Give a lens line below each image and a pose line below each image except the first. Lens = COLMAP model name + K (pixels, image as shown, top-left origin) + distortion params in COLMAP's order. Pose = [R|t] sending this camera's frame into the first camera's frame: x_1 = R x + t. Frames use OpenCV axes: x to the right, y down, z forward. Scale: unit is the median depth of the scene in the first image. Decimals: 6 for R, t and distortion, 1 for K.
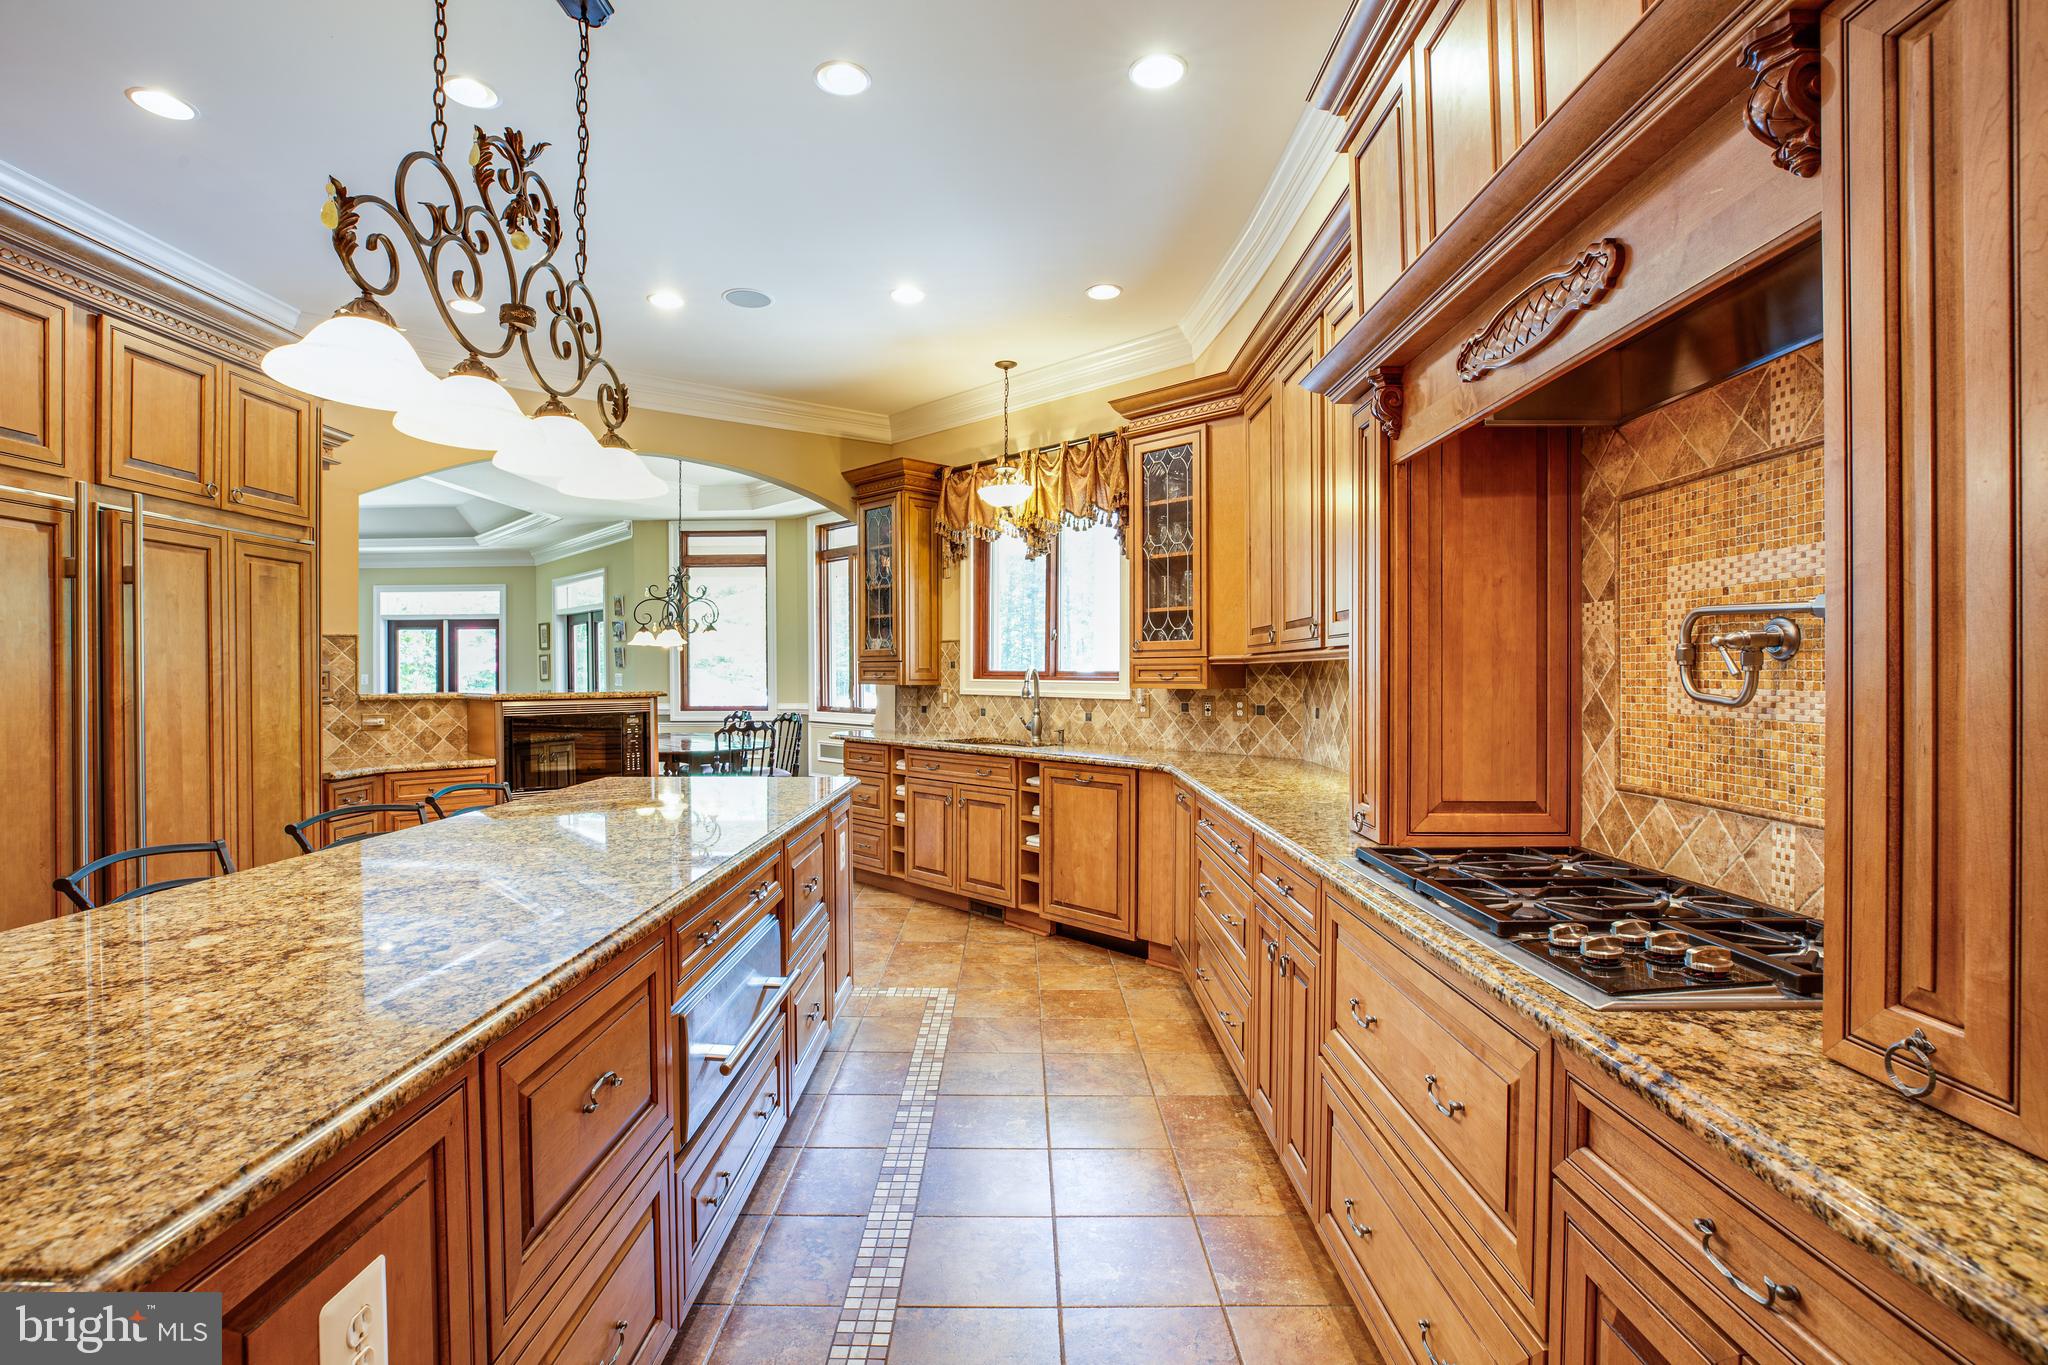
lens RADIAL K [[973.1, 0, 1024.0], [0, 973.1, 682.5], [0, 0, 1]] dist [-0.038807, 0.001002]
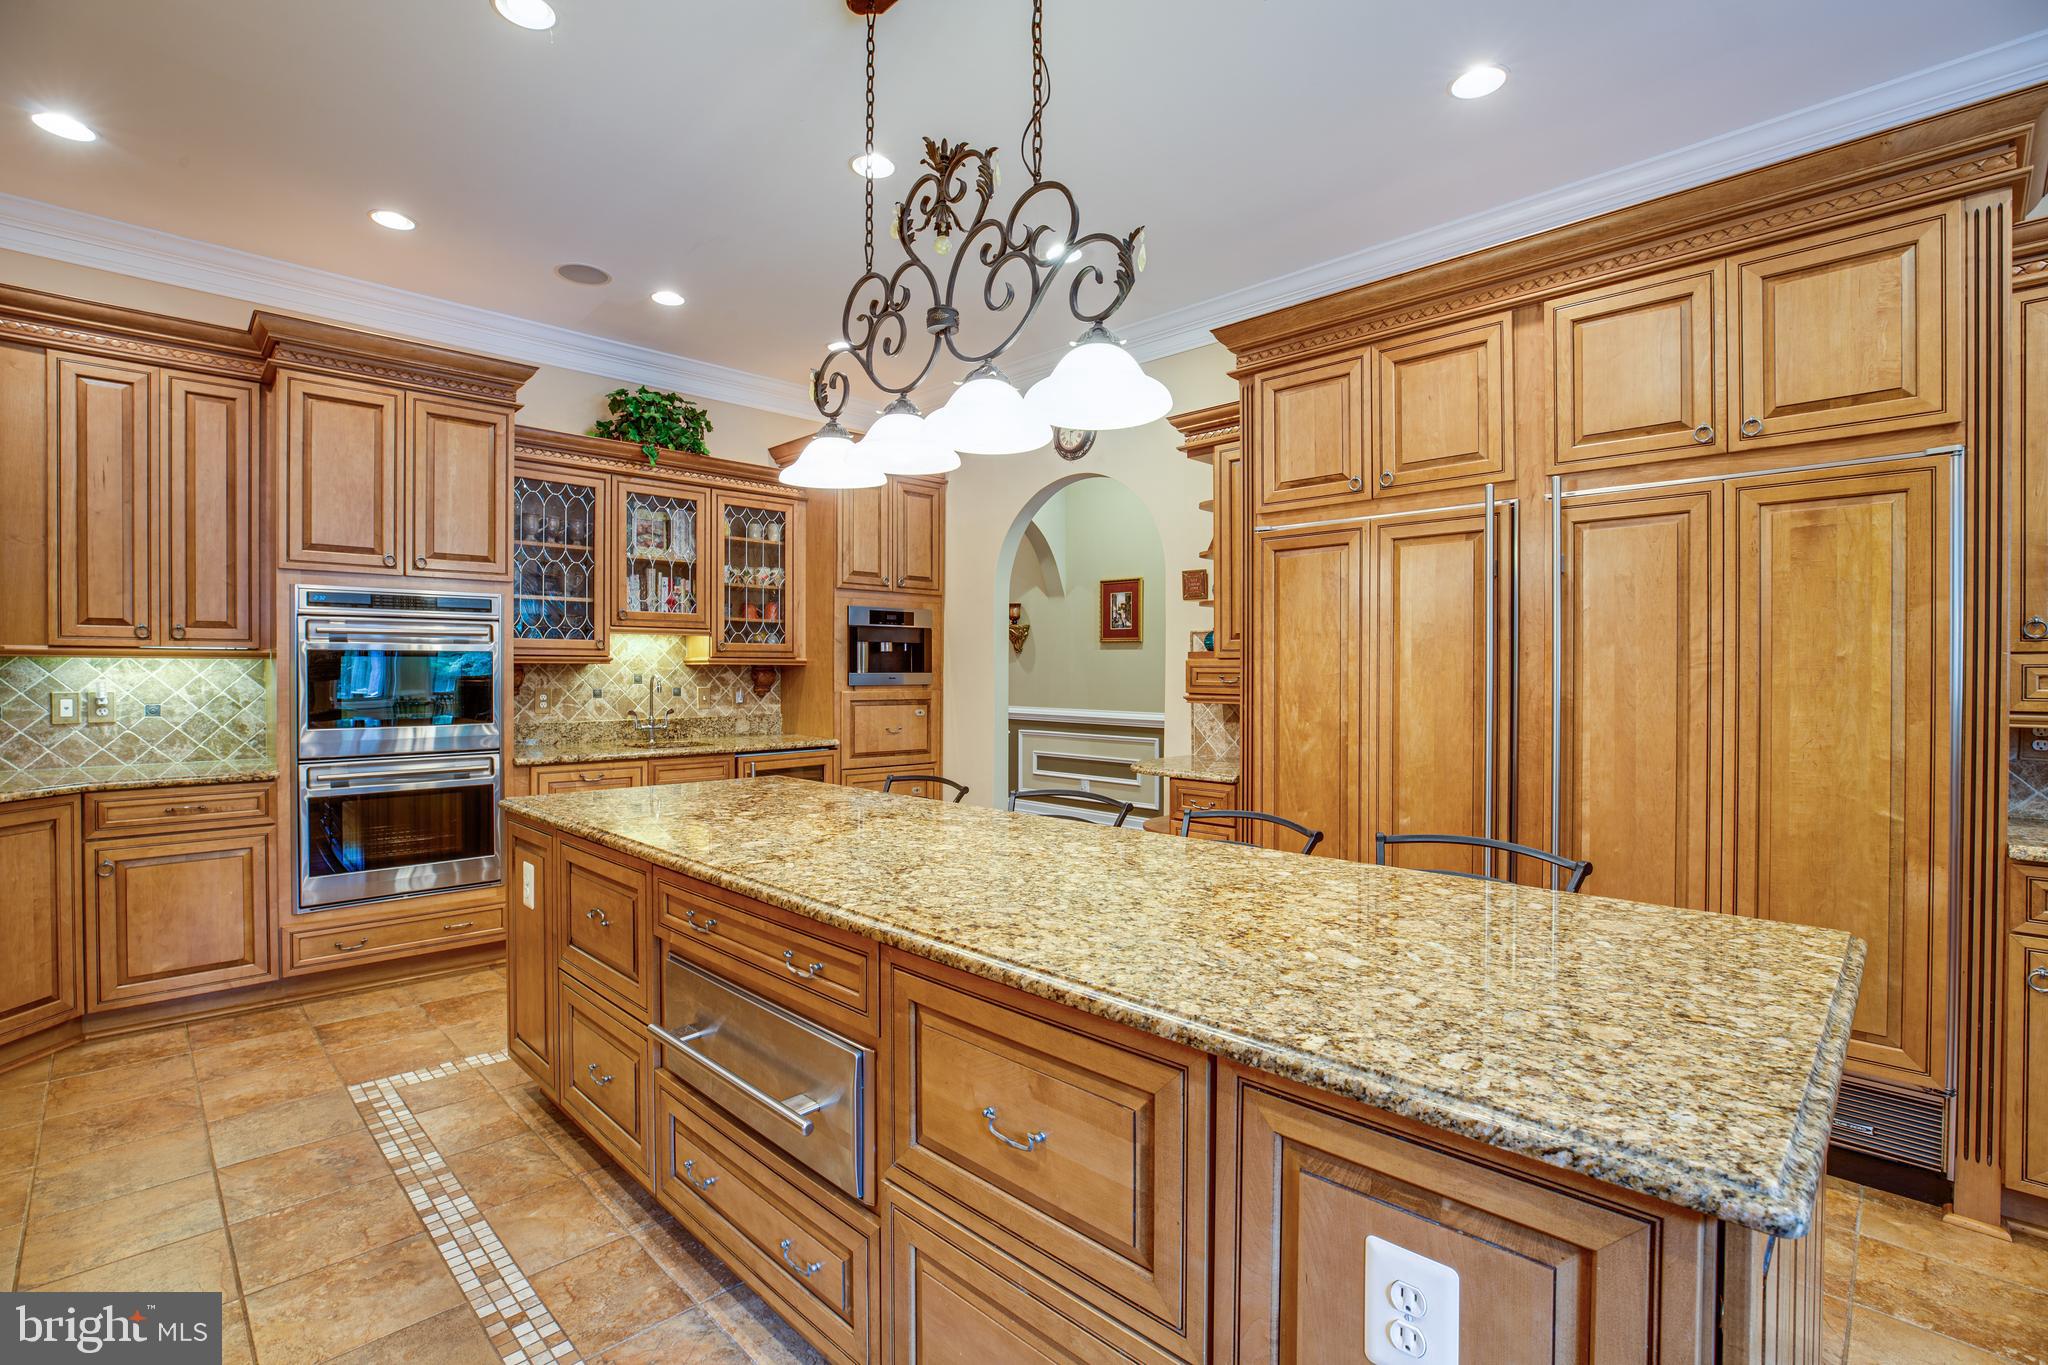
lens RADIAL K [[973.1, 0, 1024.0], [0, 973.1, 682.5], [0, 0, 1]] dist [-0.038807, 0.001002]
pose [[-0.716277, 0.004870, -0.697799, 0.065825], [-0.007516, 0.999864, 0.014694, -0.003860], [0.697776, 0.015770, -0.716143, 0.842675]]
